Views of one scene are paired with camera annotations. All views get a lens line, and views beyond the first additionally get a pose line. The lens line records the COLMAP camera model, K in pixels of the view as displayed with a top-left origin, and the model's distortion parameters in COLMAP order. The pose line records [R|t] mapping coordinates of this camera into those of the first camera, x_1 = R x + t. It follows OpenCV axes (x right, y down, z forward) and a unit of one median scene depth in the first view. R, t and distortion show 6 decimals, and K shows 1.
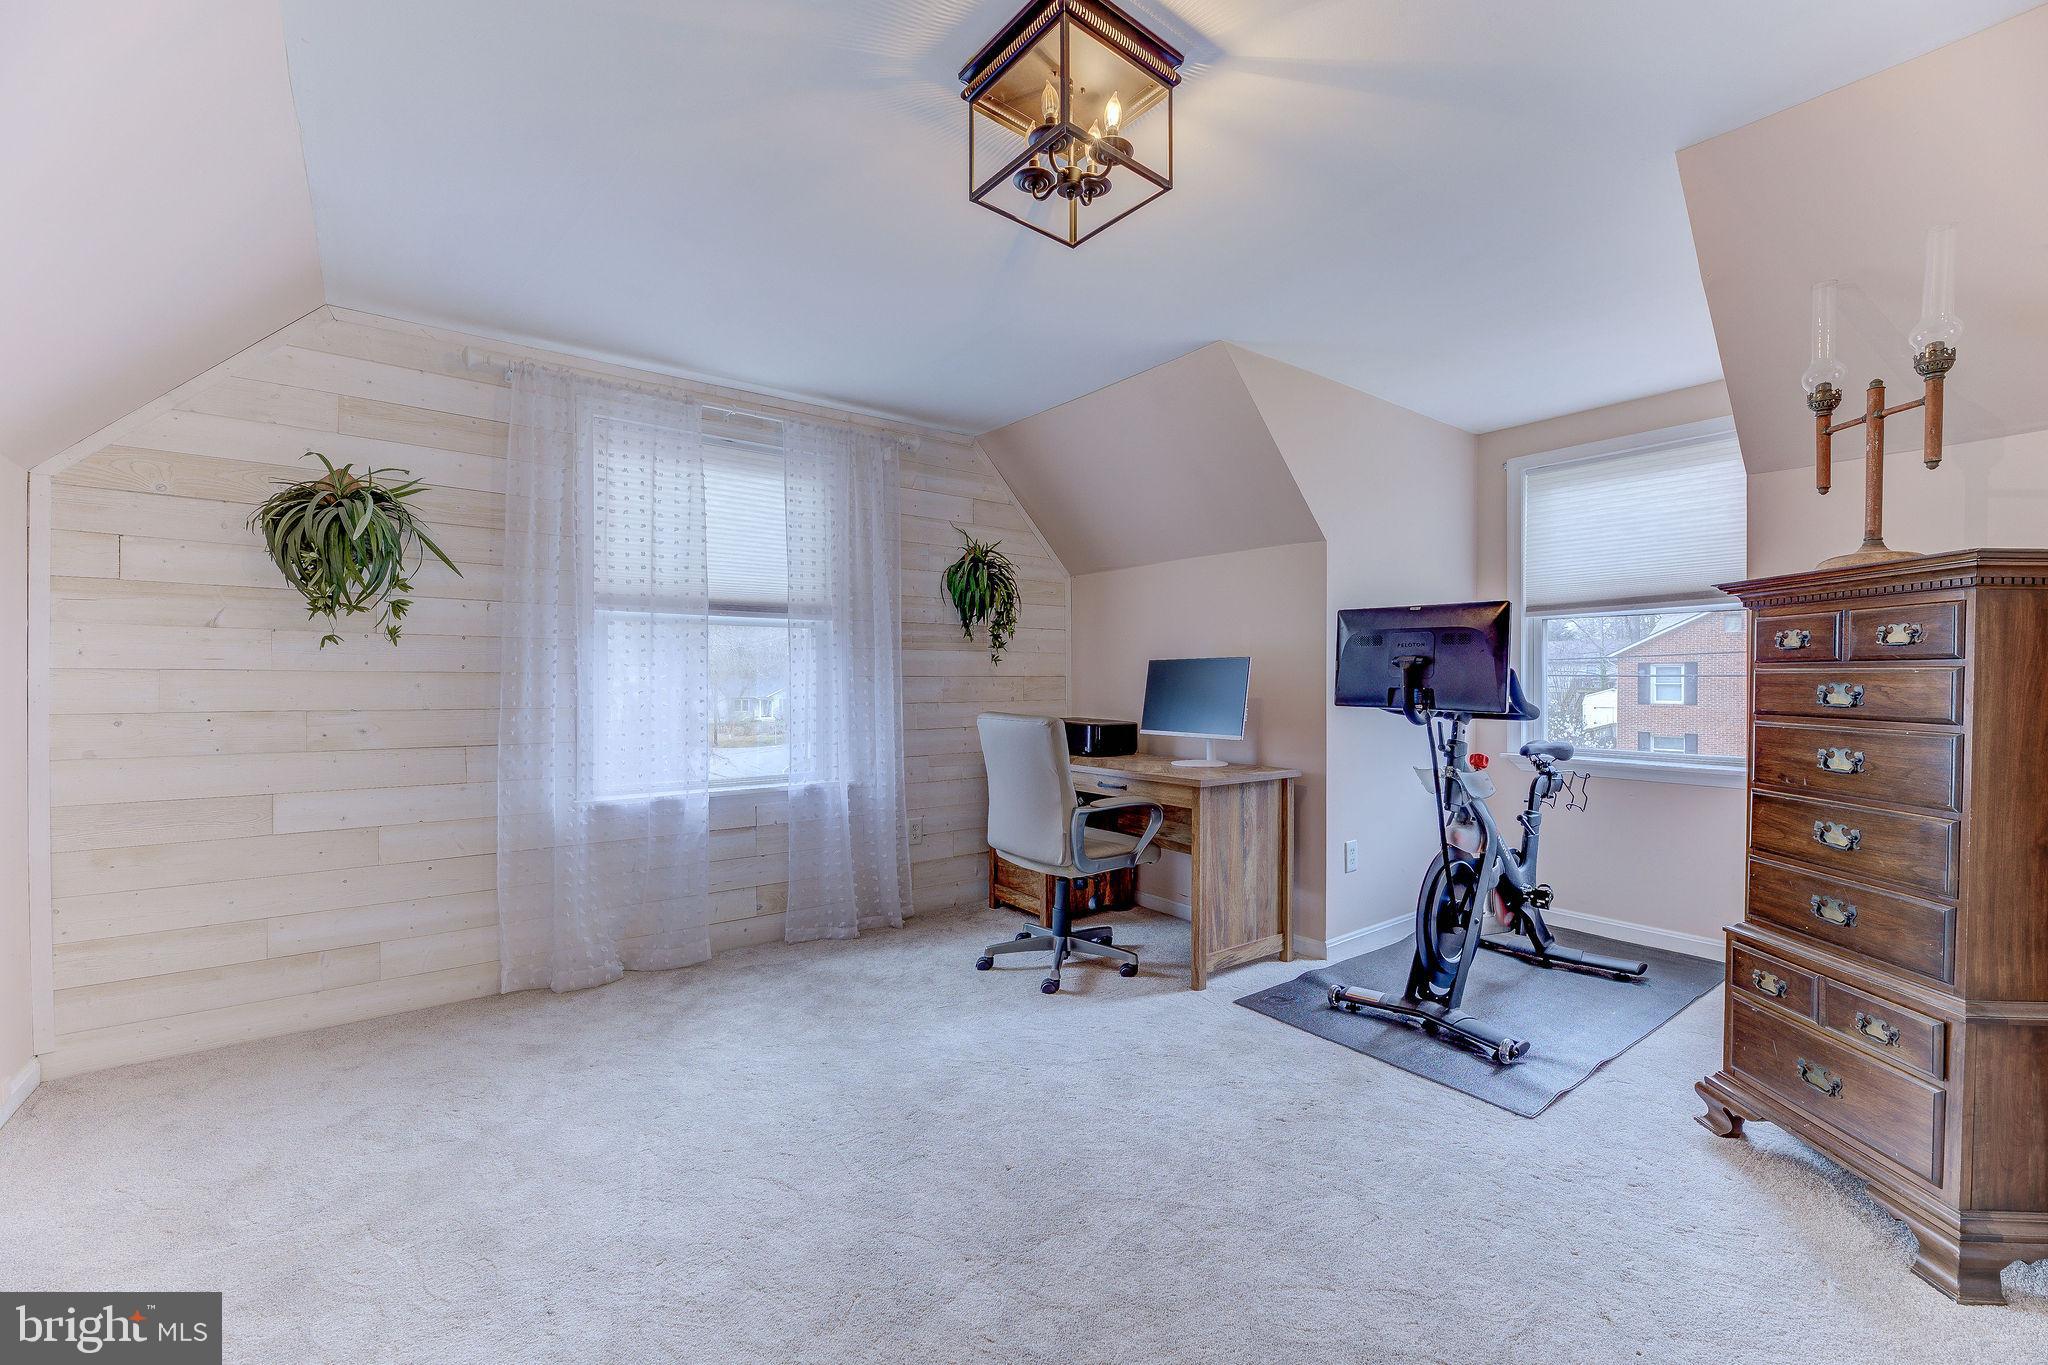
lens RADIAL K [[824.2, 0, 1019.7], [0, 824.2, 683.1], [0, 0, 1]] dist [0.008022, -0.003939]
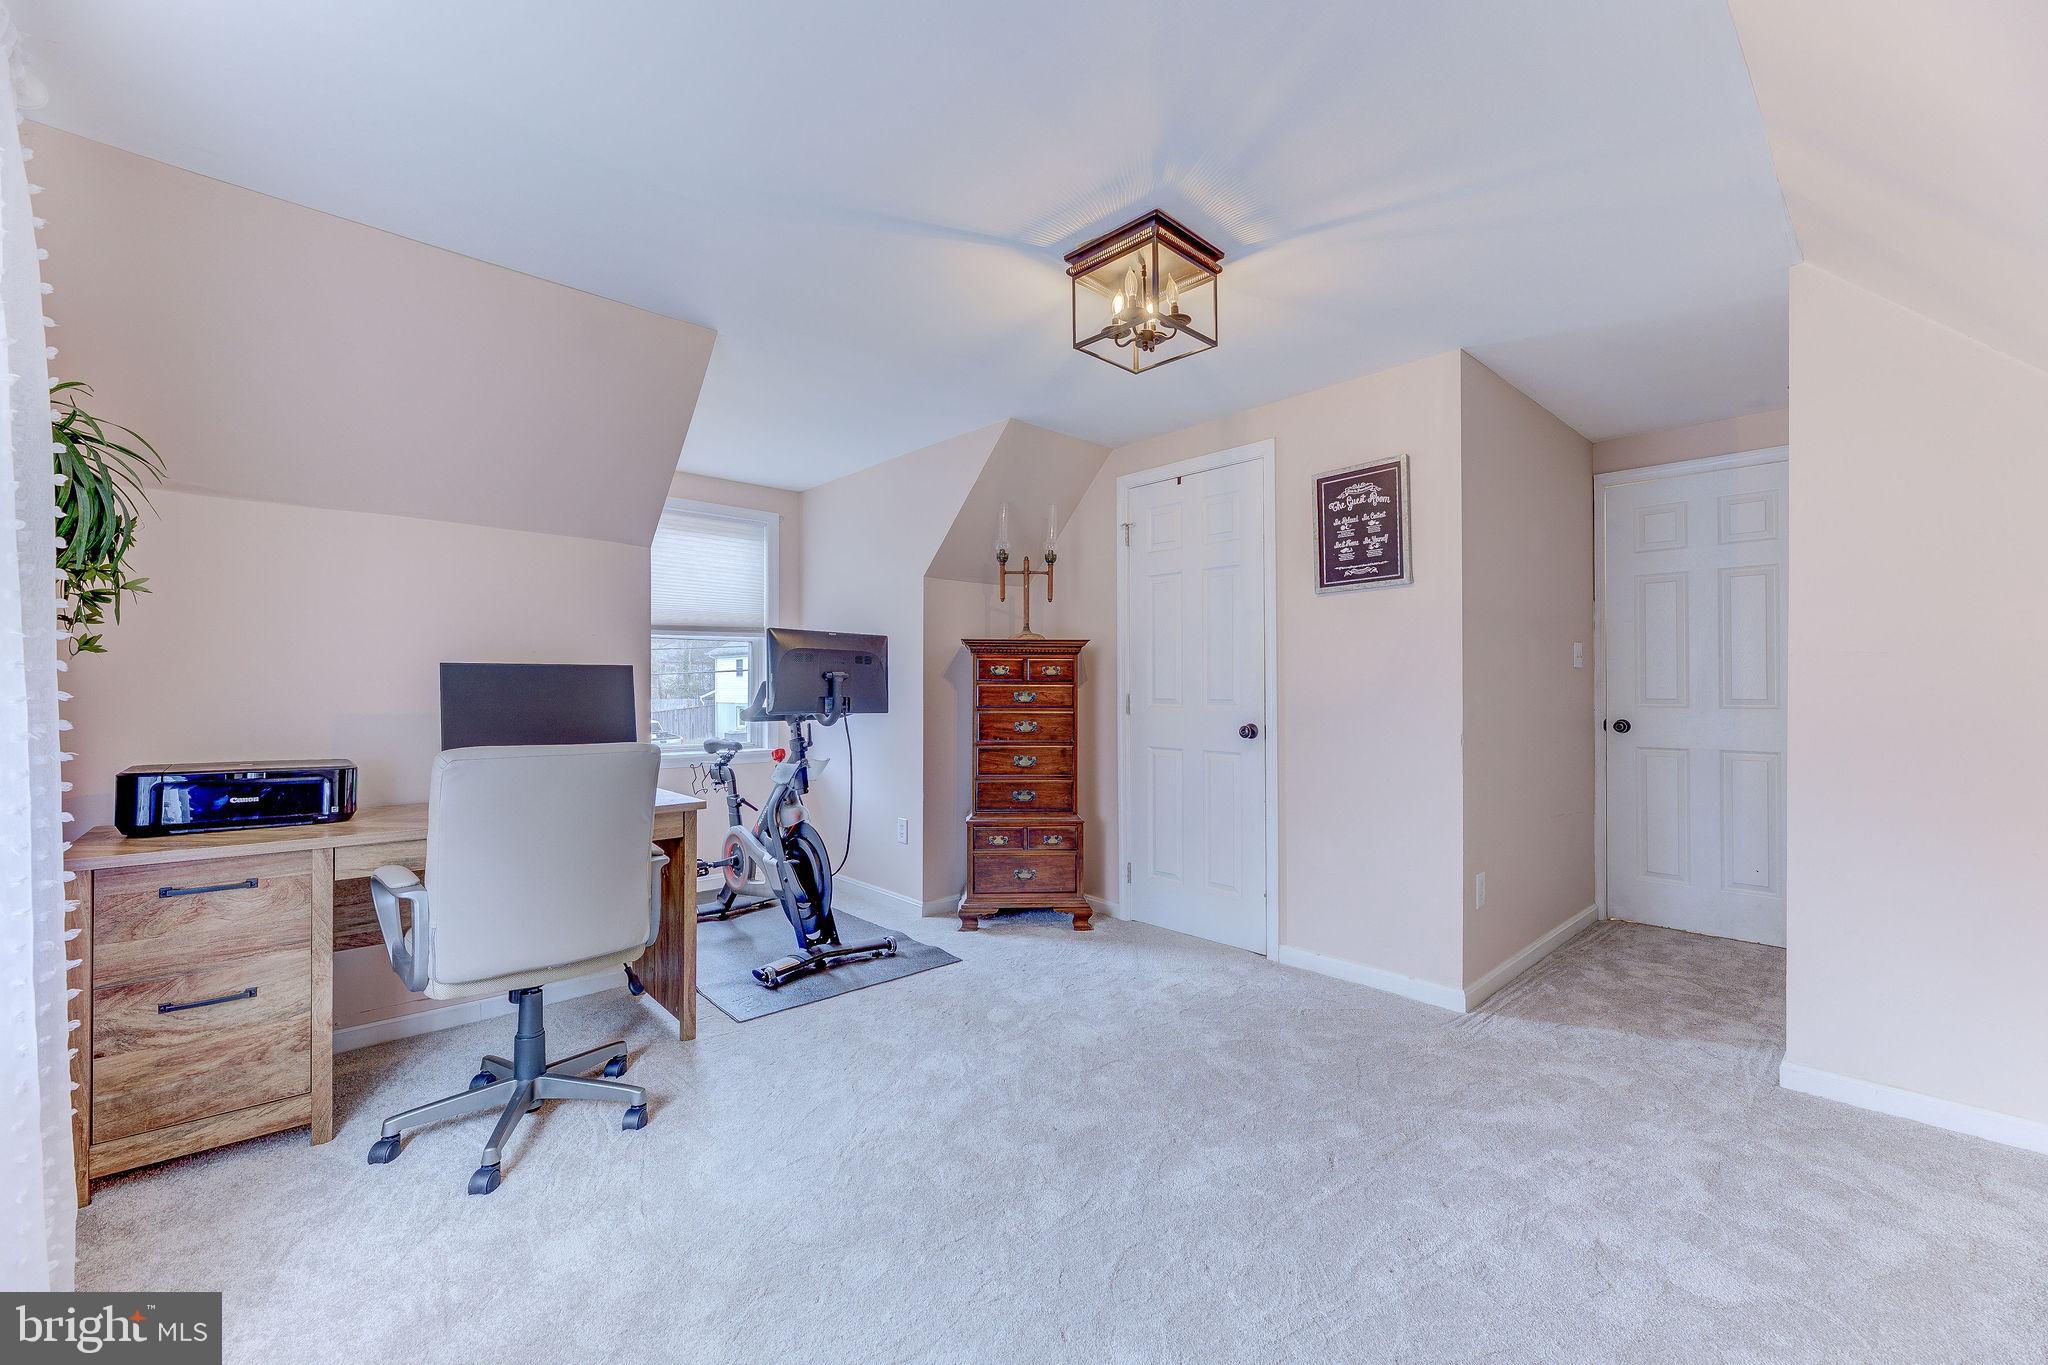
lens RADIAL K [[824.2, 0, 1019.7], [0, 824.2, 683.1], [0, 0, 1]] dist [0.008022, -0.003939]
pose [[-0.089444, 0.001740, 0.995990, -1.159830], [0.002664, 0.999995, -0.001507, -0.018537], [-0.995988, 0.002519, -0.089448, 1.184232]]
